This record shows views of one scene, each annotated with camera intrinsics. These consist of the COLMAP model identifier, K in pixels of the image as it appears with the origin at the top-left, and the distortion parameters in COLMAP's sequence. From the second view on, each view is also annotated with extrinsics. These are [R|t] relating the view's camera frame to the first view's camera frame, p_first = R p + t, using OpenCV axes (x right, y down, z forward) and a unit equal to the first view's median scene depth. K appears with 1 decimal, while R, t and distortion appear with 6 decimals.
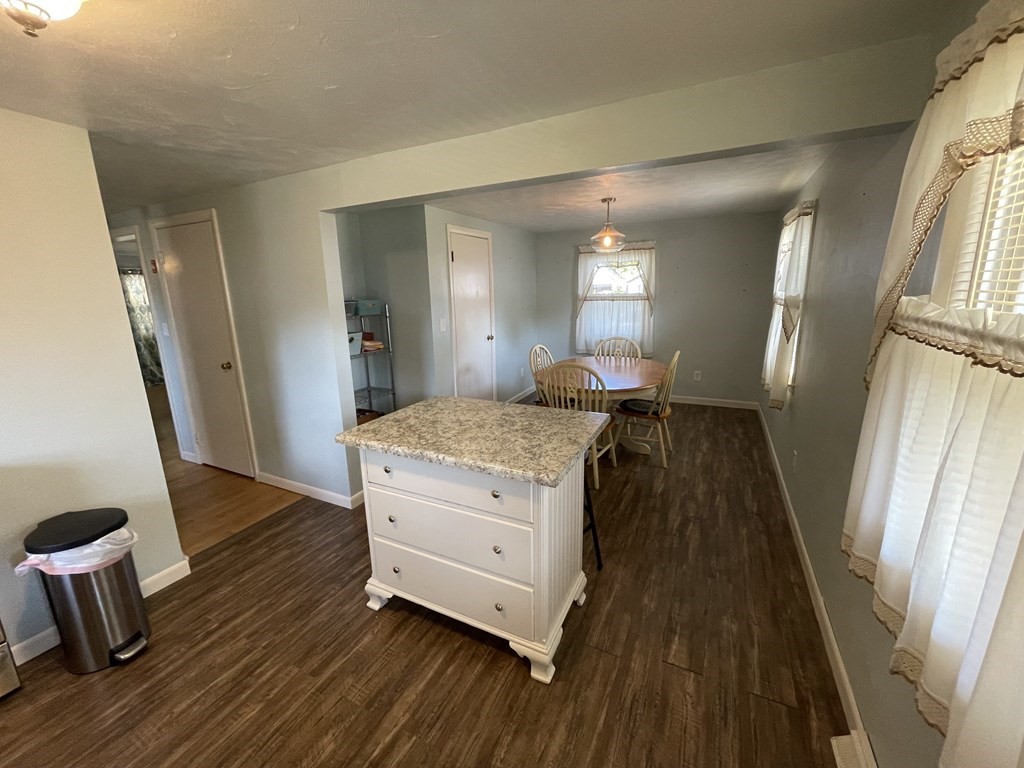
lens RADIAL K [[413.6, 0, 506.8], [0, 413.6, 378.7], [0, 0, 1]] dist [-0.007101, 0.007217]
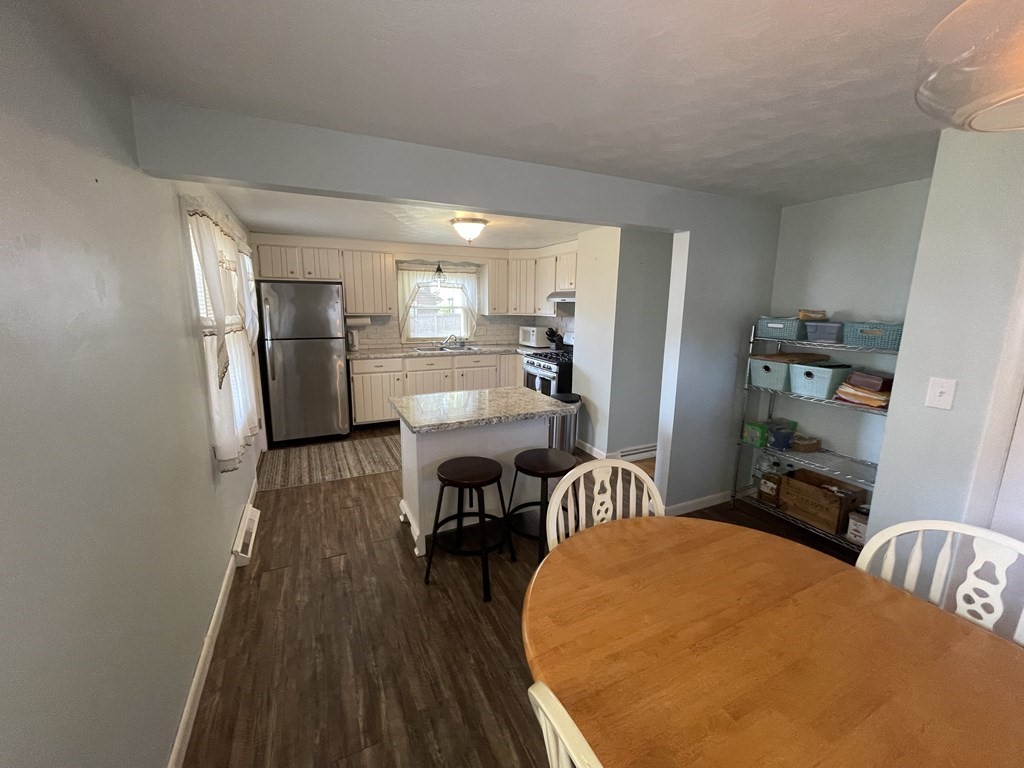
lens RADIAL K [[413.6, 0, 506.8], [0, 413.6, 378.7], [0, 0, 1]] dist [-0.007101, 0.007217]
pose [[-0.612316, 0.167219, -0.772727, 0.950612], [-0.157672, 0.931916, 0.326608, -0.441032], [0.774731, 0.321825, -0.544261, 1.819394]]
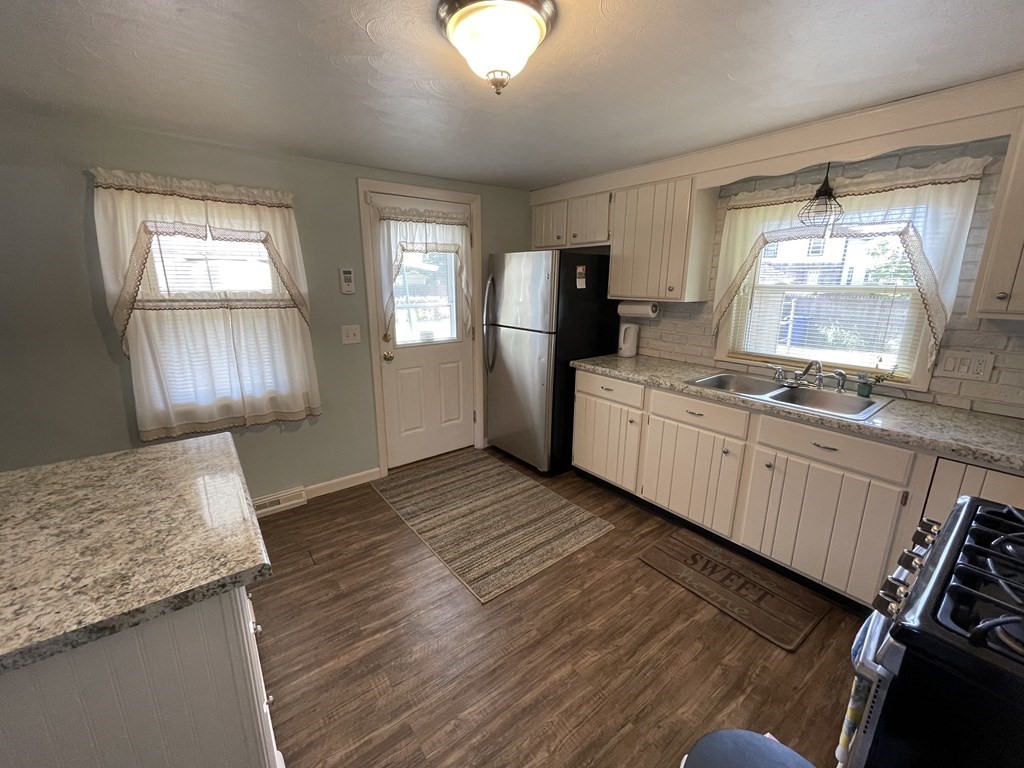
lens RADIAL K [[413.6, 0, 506.8], [0, 413.6, 378.7], [0, 0, 1]] dist [-0.007101, 0.007217]
pose [[-0.900787, -0.074714, 0.427785, -0.833775], [0.116093, 0.907803, 0.403009, -0.228558], [-0.418455, 0.412688, -0.809064, 1.134765]]
